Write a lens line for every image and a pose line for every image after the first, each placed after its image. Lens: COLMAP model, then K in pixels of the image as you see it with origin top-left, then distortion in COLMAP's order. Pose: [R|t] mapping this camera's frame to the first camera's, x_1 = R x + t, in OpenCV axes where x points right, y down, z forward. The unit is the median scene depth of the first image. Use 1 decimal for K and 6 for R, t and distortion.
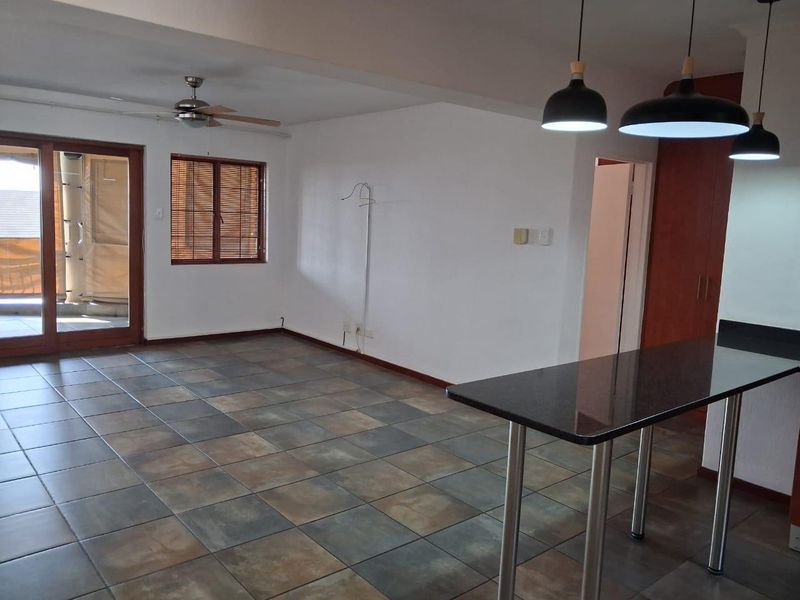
lens RADIAL K [[626.7, 0, 408.2], [0, 626.7, 294.3], [0, 0, 1]] dist [0.024685, -0.060572]
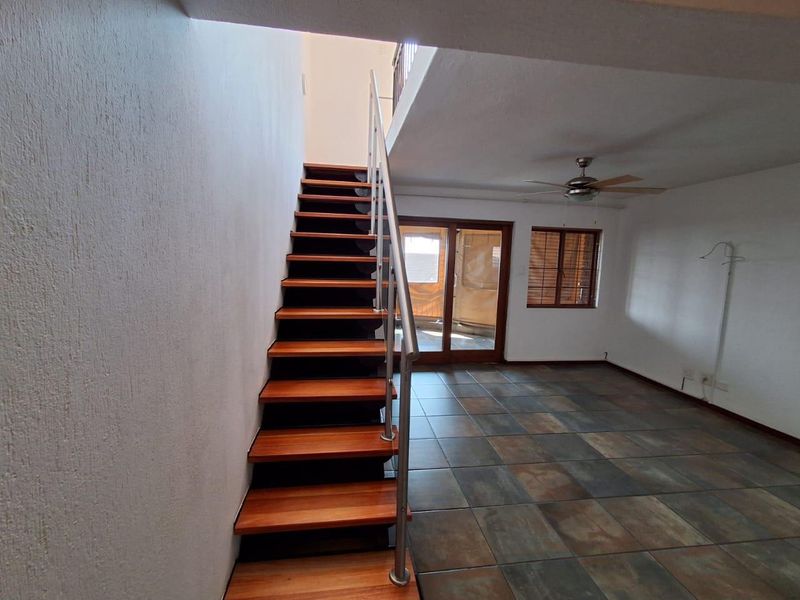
lens RADIAL K [[366.3, 0, 402.2], [0, 366.3, 301.1], [0, 0, 1]] dist [0.002154, -0.000334]
pose [[0.846735, 0.047771, -0.529865, -0.193889], [-0.062432, 0.998001, -0.009791, -0.038579], [0.528338, 0.041371, 0.848025, 0.190442]]
